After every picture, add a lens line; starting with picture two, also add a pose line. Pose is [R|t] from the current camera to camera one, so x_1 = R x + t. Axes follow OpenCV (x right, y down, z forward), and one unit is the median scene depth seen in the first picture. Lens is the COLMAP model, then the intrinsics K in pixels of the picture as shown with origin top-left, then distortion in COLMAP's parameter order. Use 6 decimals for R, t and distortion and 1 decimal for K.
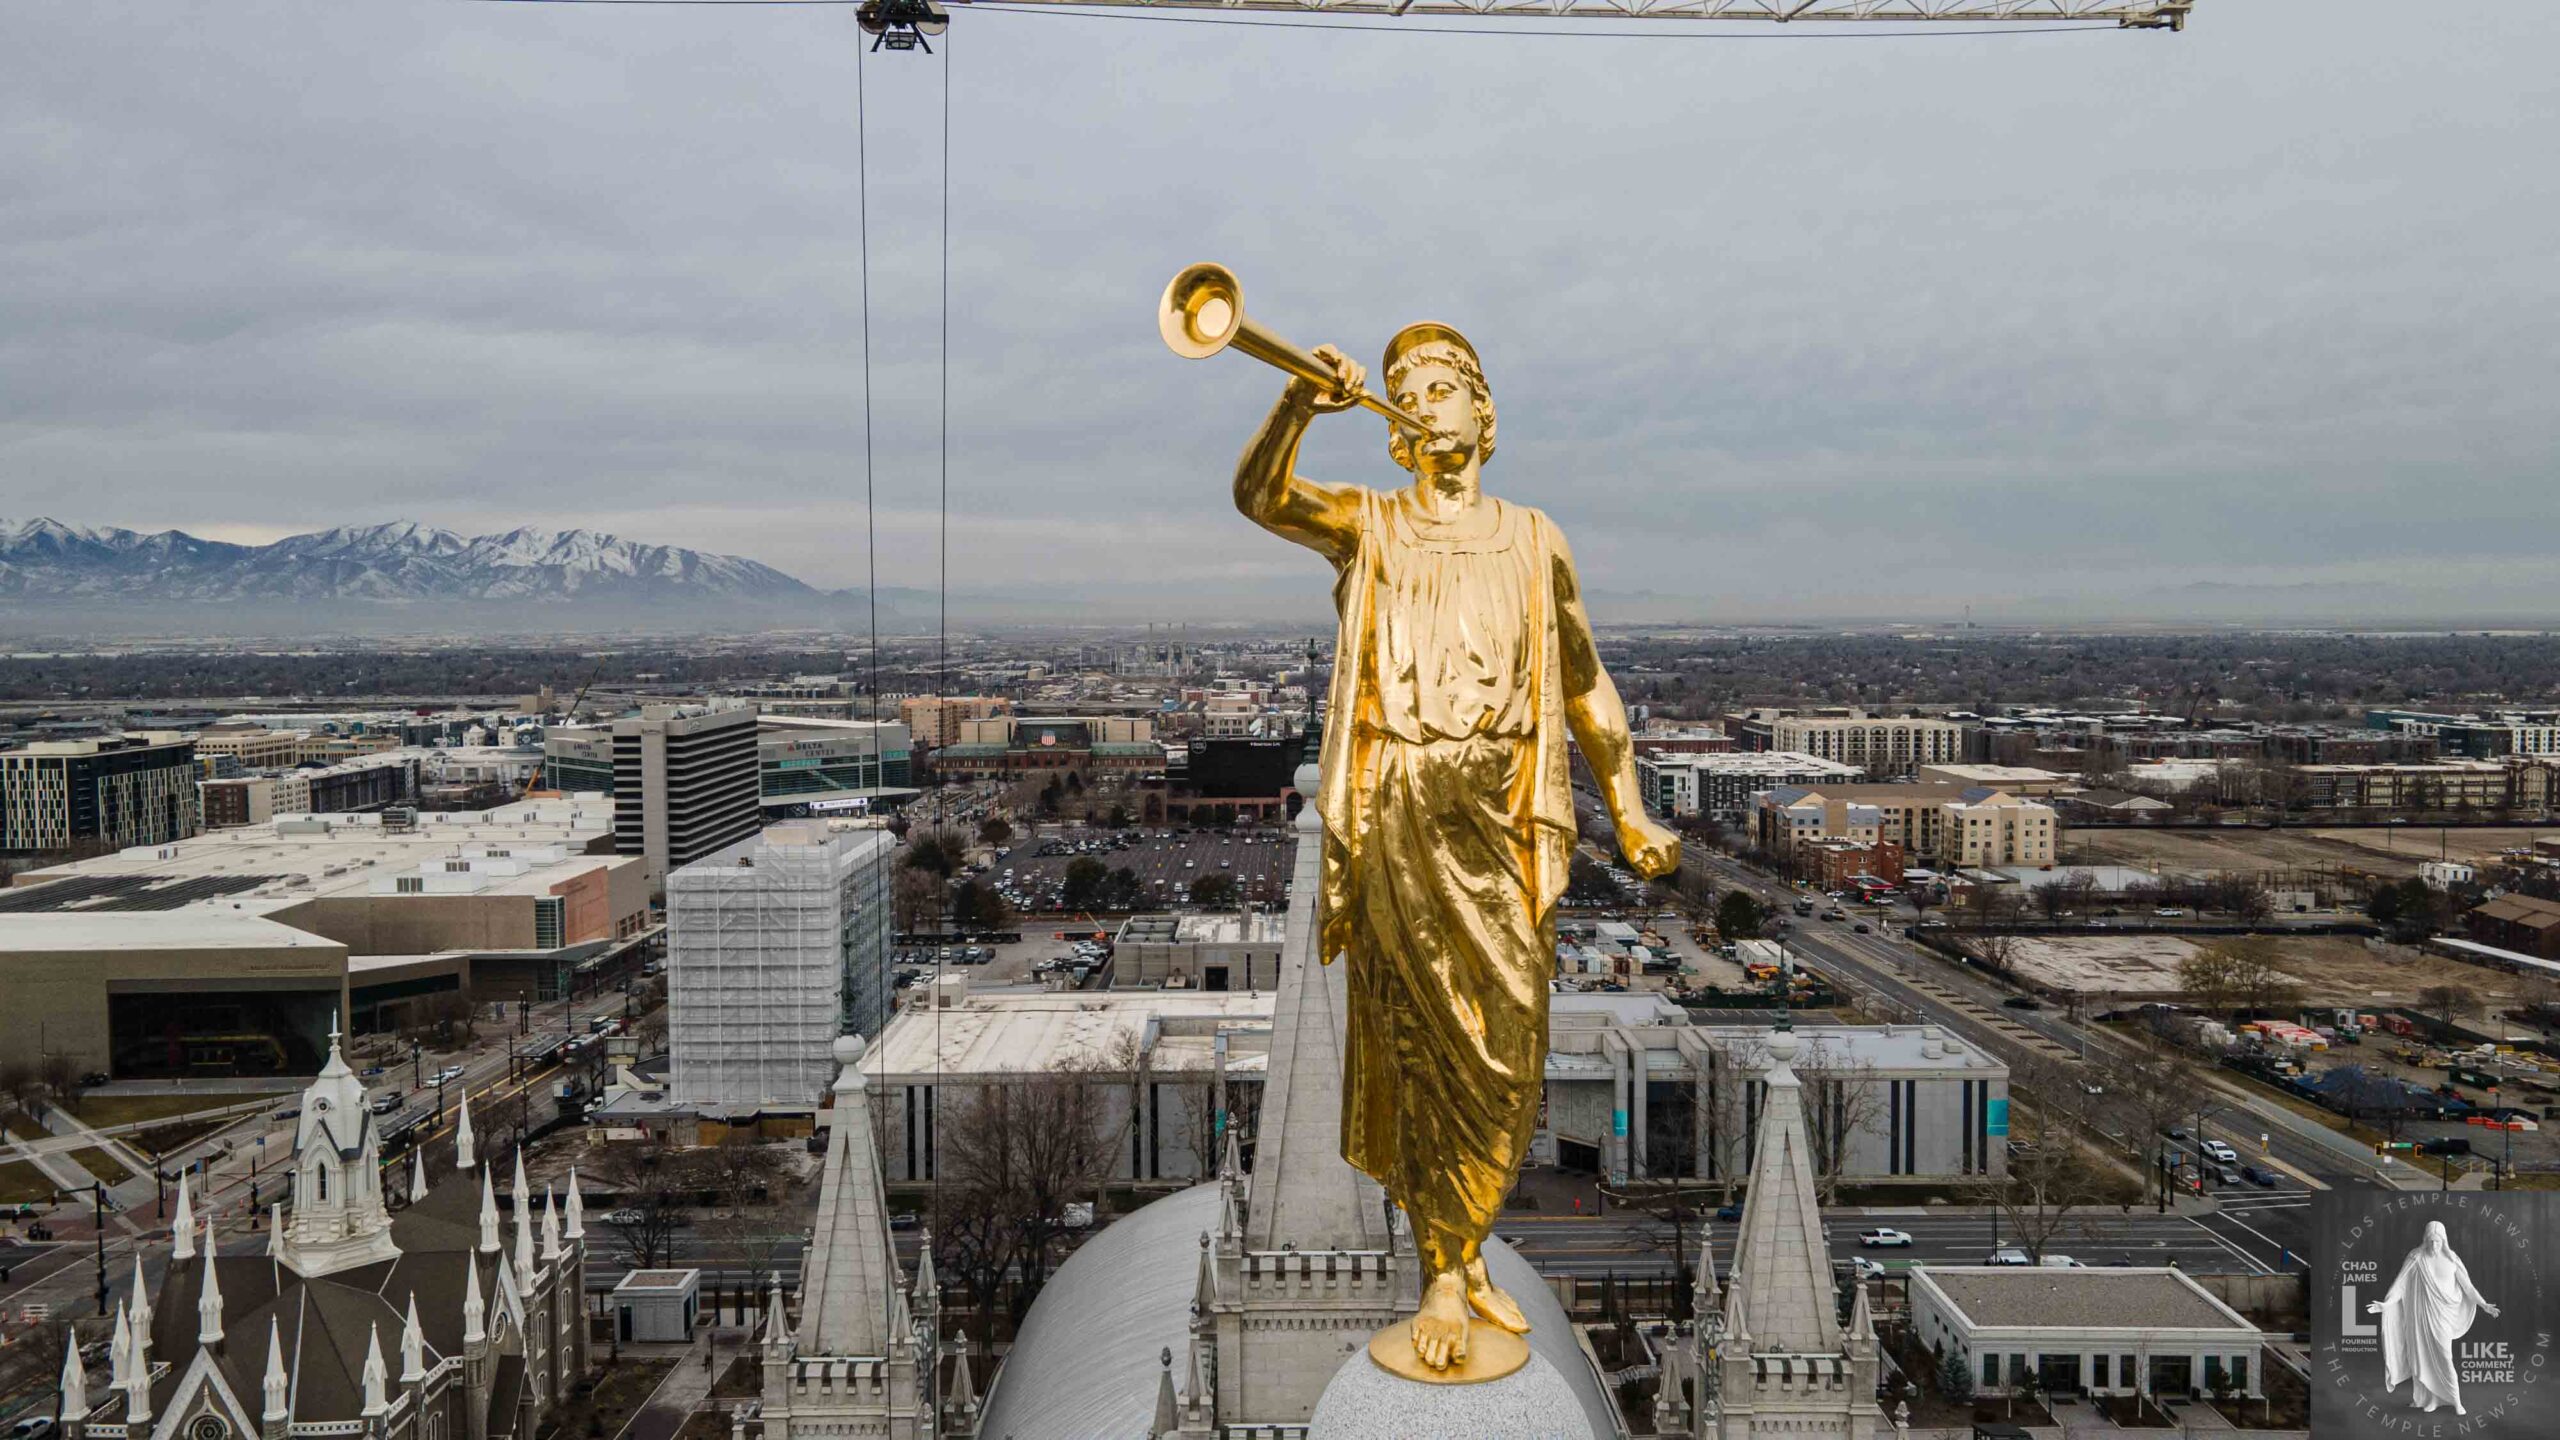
lens RADIAL K [[1867.0, 0, 1275.0], [0, 1867.0, 710.9], [0, 0, 1]] dist [0.022750, 0.037783]
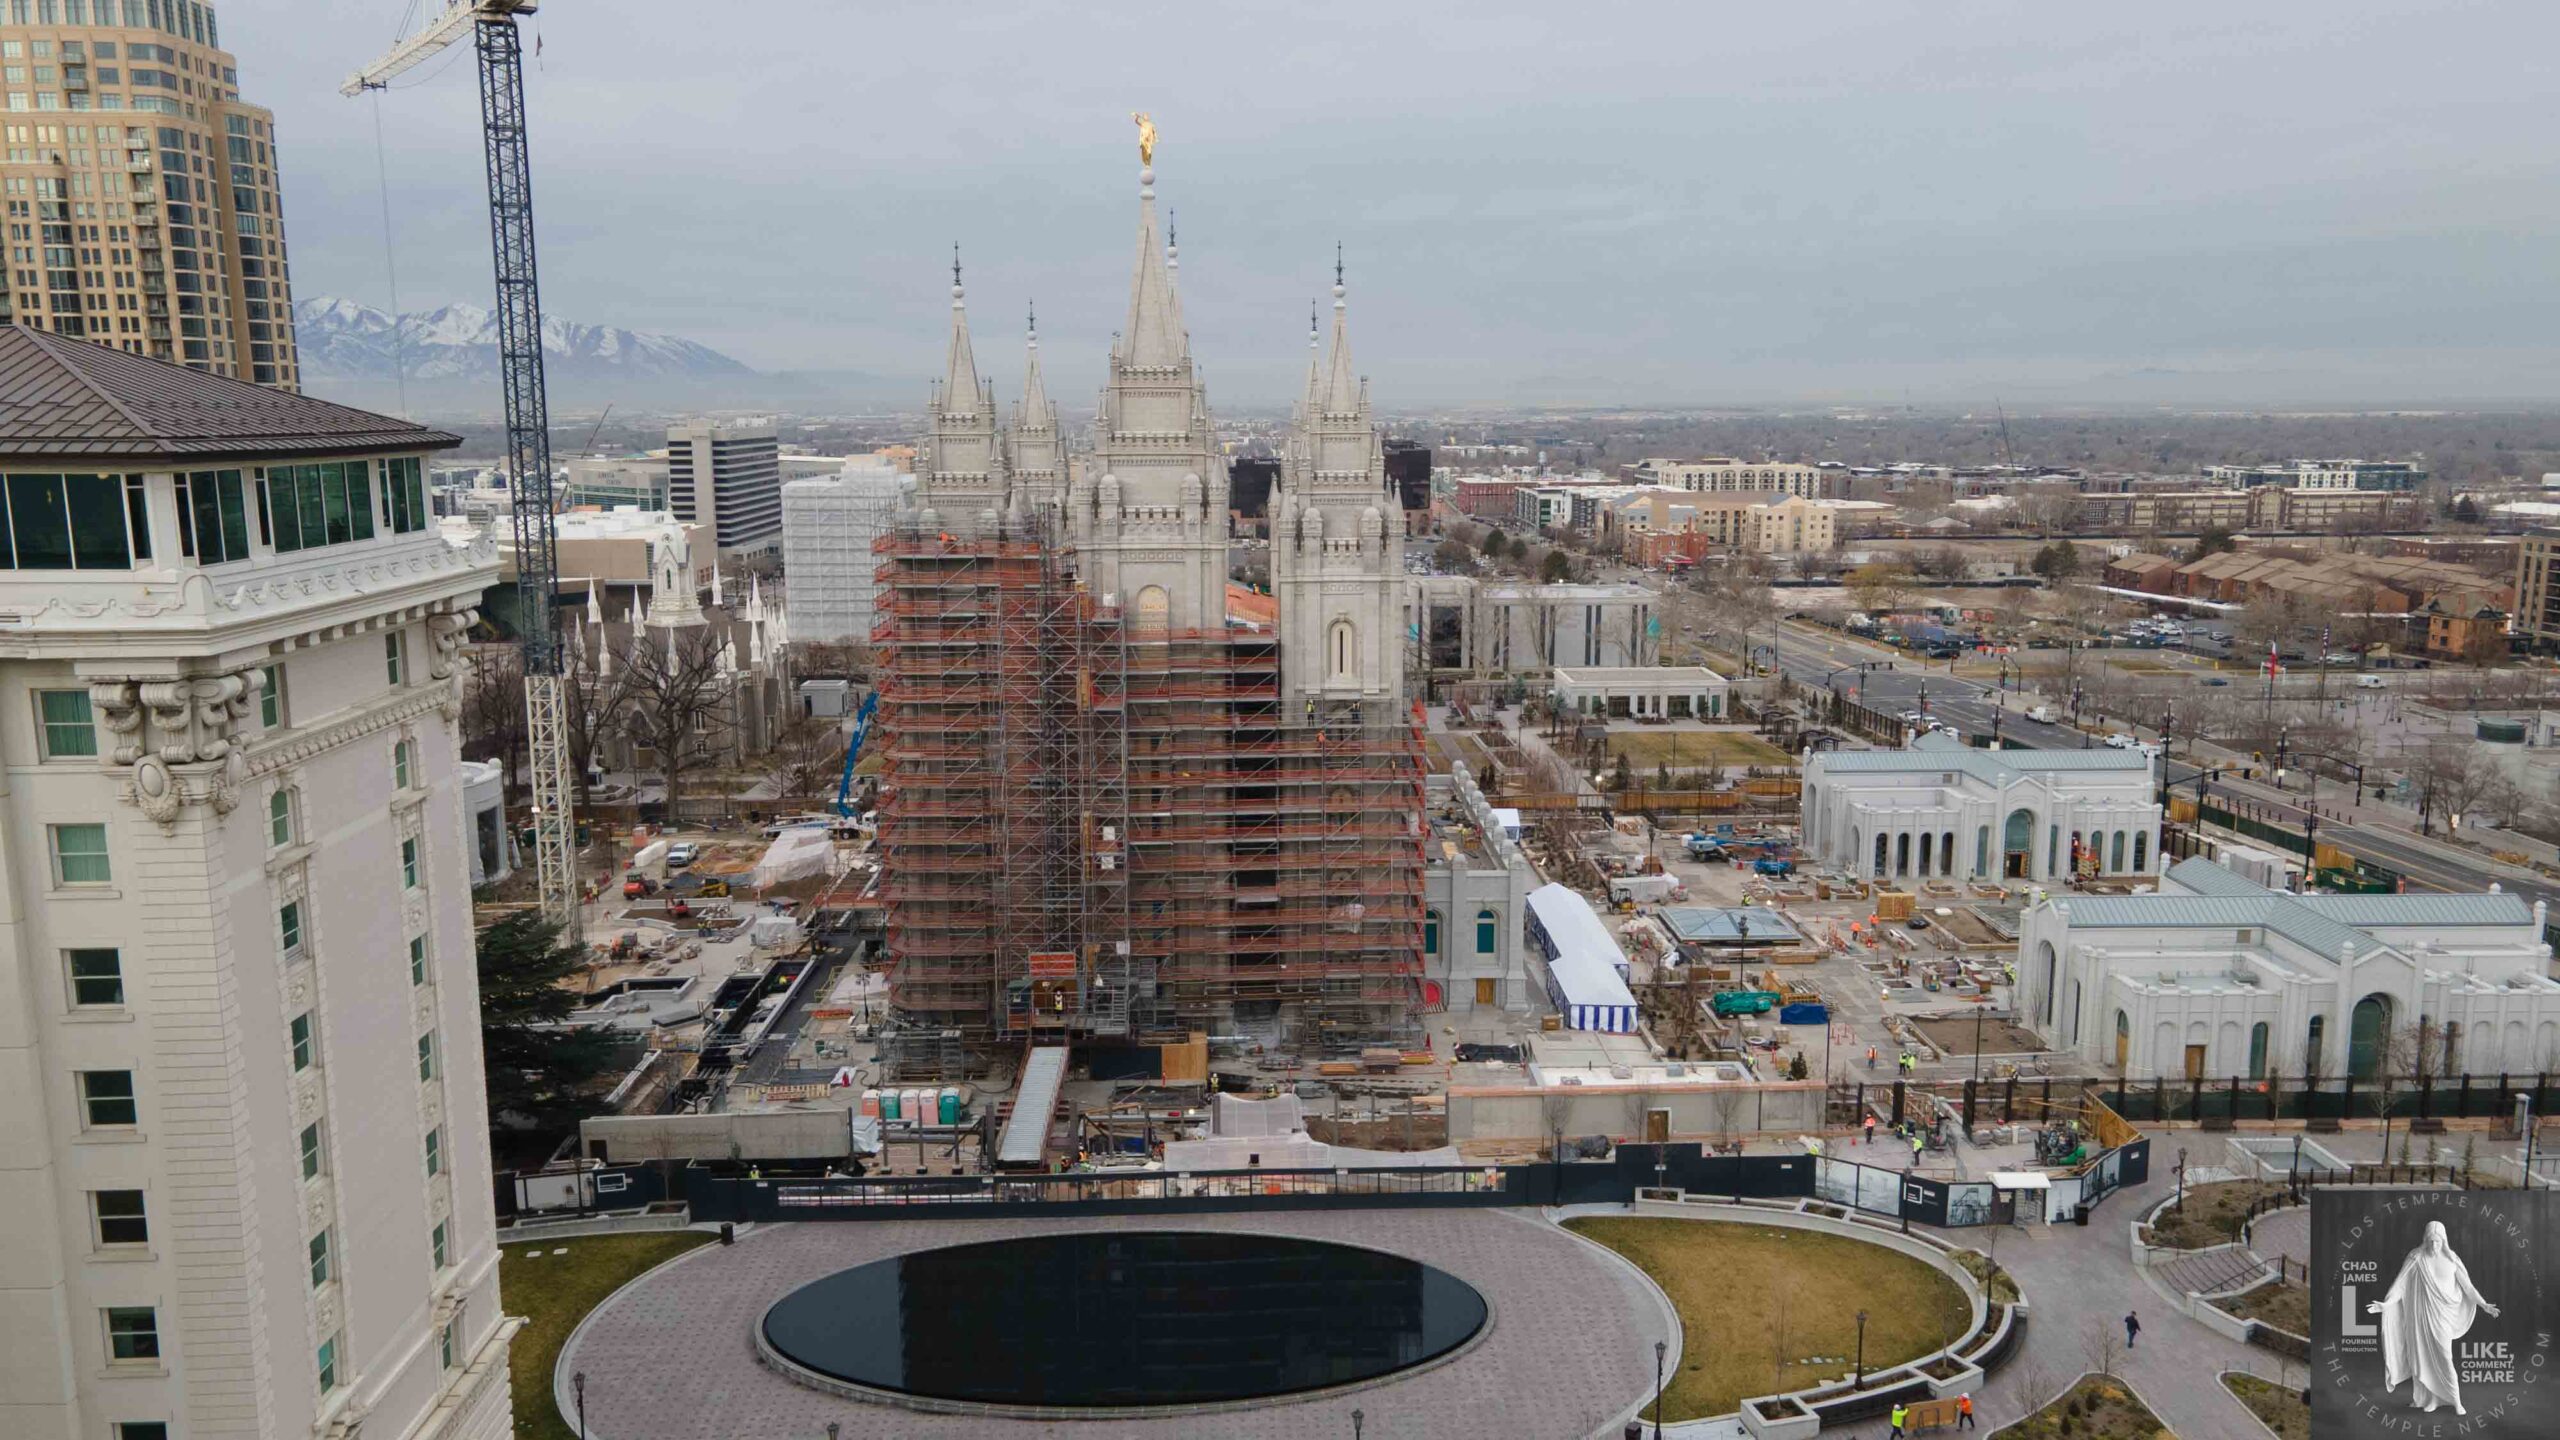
lens RADIAL K [[1867.0, 0, 1274.9], [0, 1867.0, 708.6], [0, 0, 1]] dist [0.022750, 0.037783]
pose [[0.999640, -0.001014, 0.026796, 0.010190], [-0.001982, 0.993761, 0.111511, 0.042817], [-0.026742, -0.111524, 0.993402, -0.216862]]
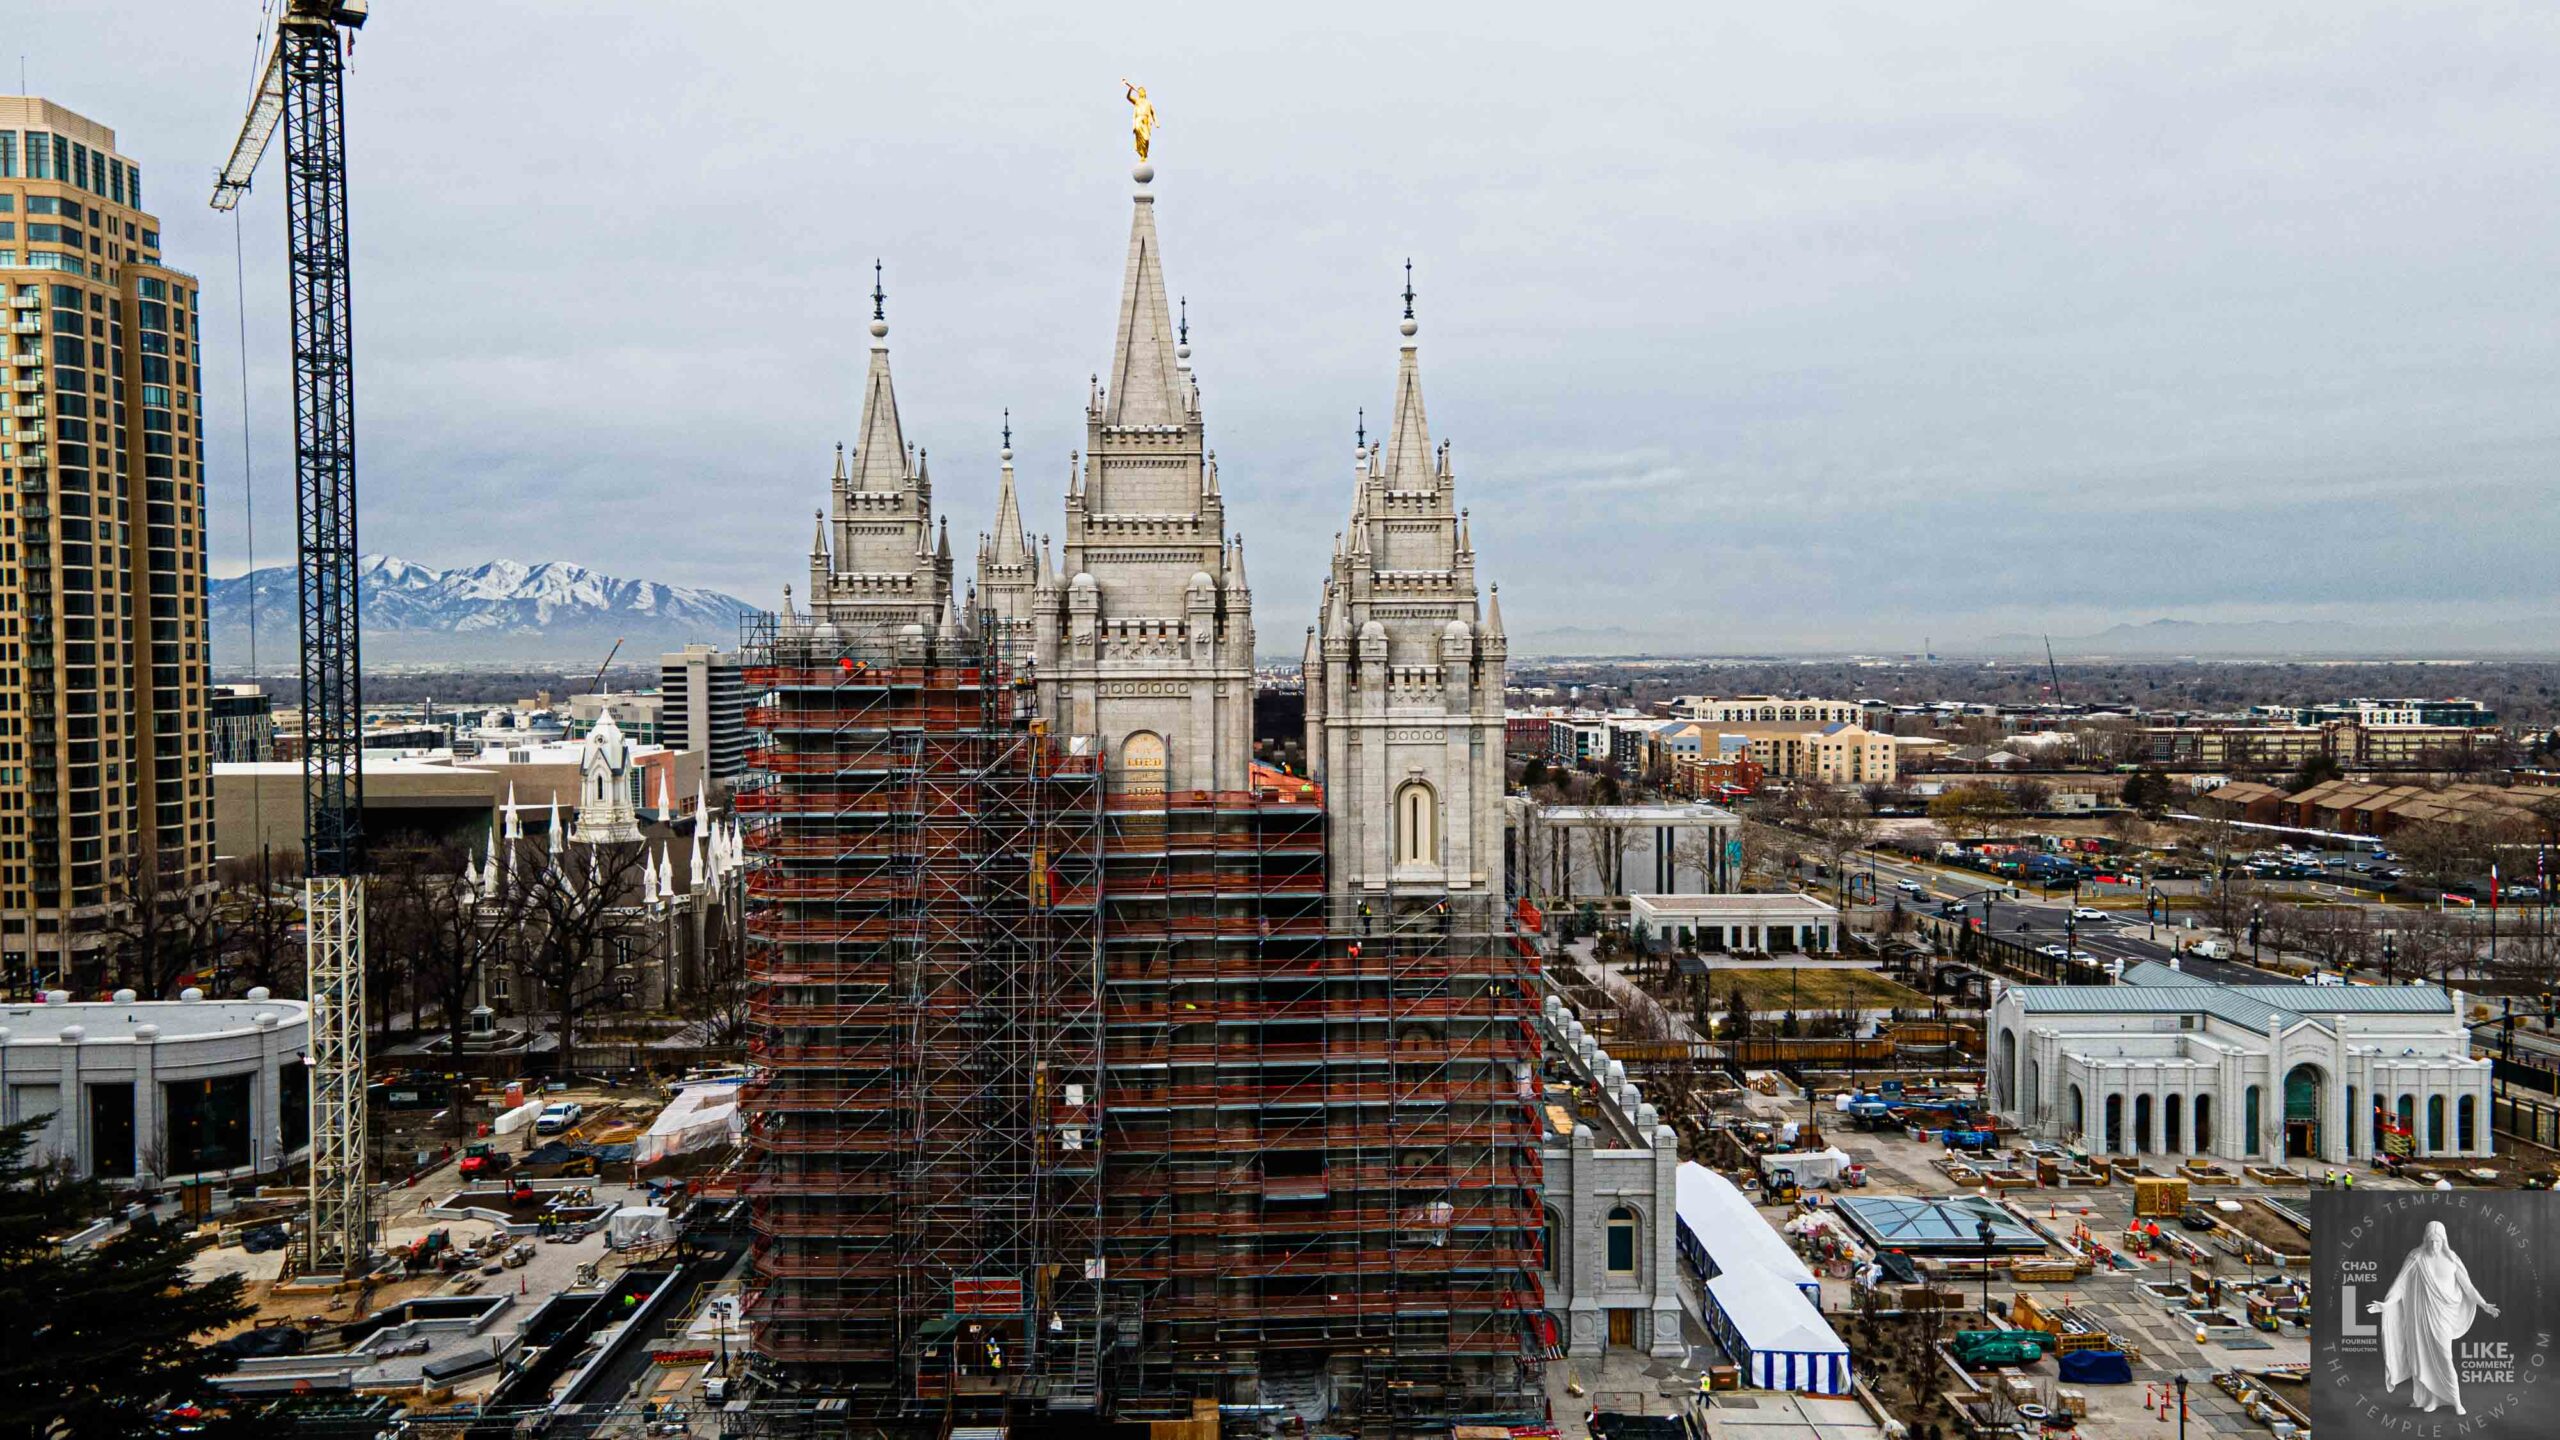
lens RADIAL K [[1867.0, 0, 1274.6], [0, 1867.0, 707.4], [0, 0, 1]] dist [0.022750, 0.037783]
pose [[0.999895, 0.001653, 0.014373, 0.010179], [-0.001342, 0.999766, -0.021578, 0.054448], [-0.014405, 0.021556, 0.999664, -0.148756]]
